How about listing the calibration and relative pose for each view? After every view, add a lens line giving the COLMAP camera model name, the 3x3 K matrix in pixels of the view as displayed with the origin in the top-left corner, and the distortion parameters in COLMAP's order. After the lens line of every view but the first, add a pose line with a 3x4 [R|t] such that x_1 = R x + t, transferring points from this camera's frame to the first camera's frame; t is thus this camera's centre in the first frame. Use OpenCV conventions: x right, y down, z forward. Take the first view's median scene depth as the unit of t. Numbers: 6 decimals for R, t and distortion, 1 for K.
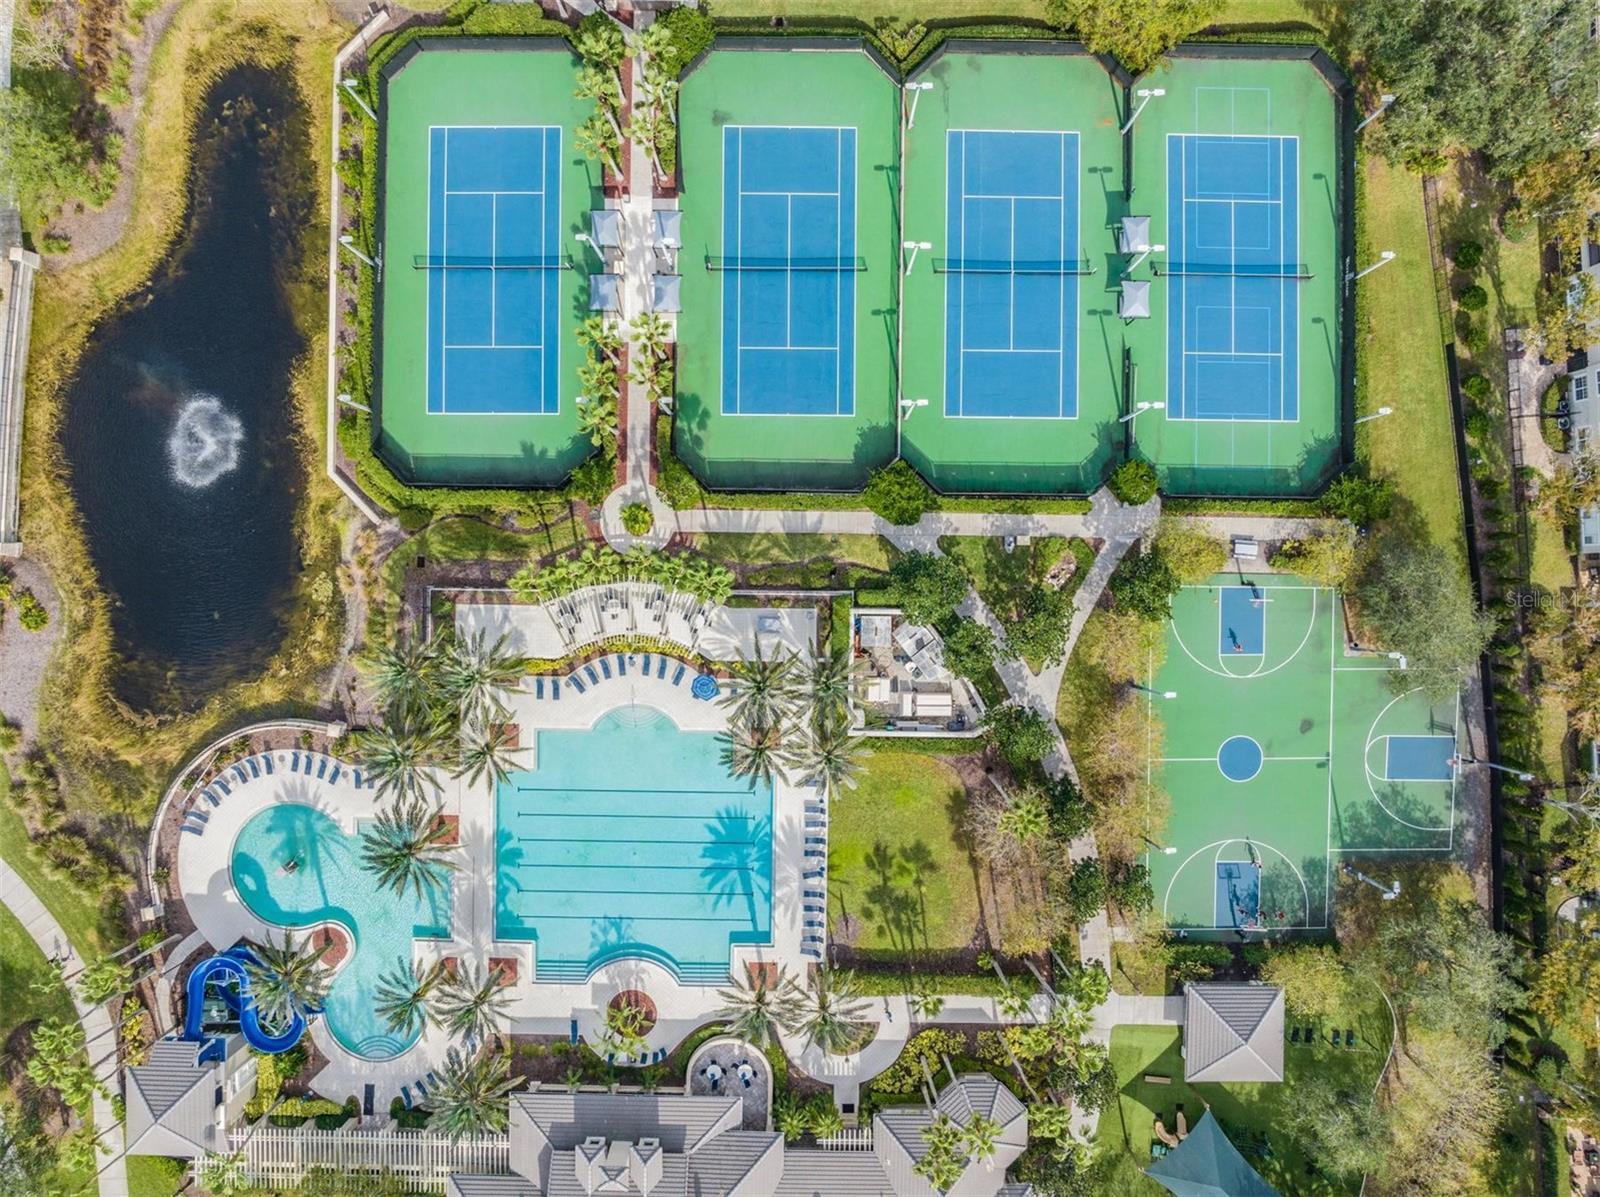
lens RADIAL K [[1093.2, 0, 800.9], [0, 1093.2, 602.0], [0, 0, 1]] dist [-0.035056, 0.005386]
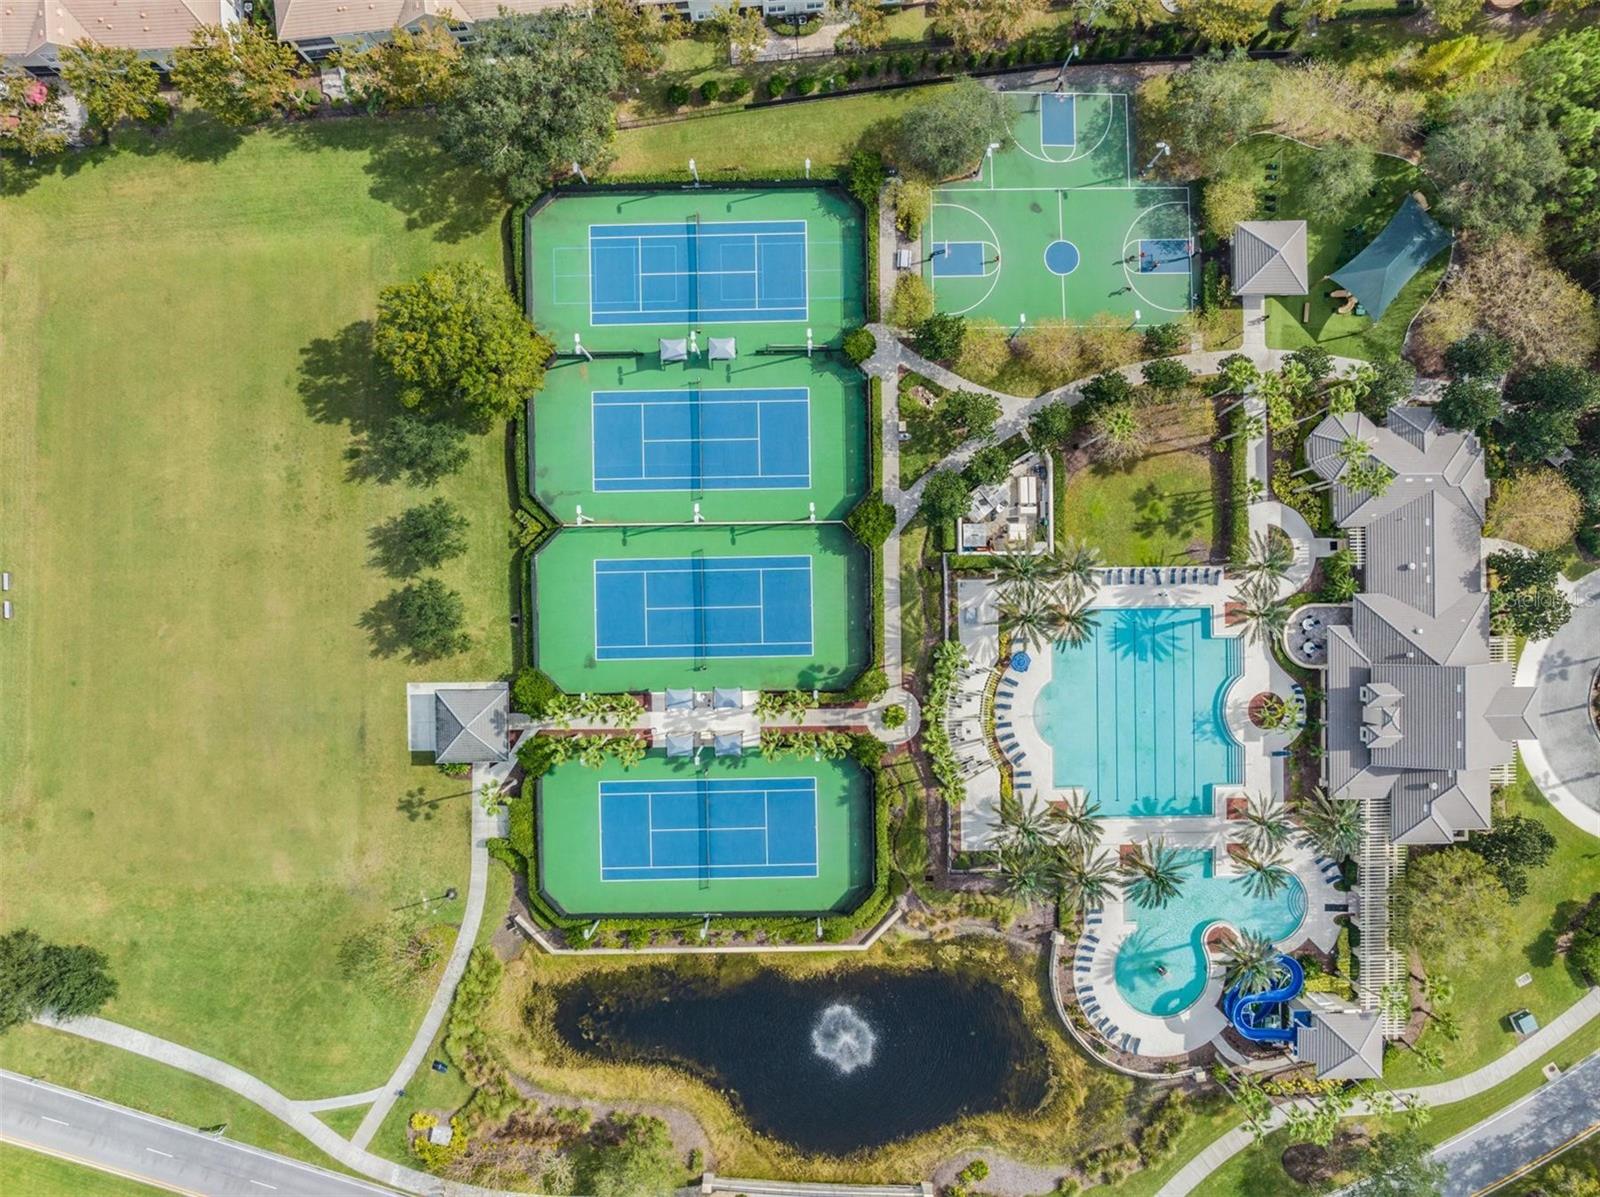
lens RADIAL K [[1093.2, 0, 800.9], [0, 1093.2, 602.0], [0, 0, 1]] dist [-0.035056, 0.005386]
pose [[-0.027456, -0.999604, -0.006234, 0.001288], [0.999518, -0.027363, -0.014650, -0.166193], [0.014474, -0.006633, 0.999873, -0.333941]]
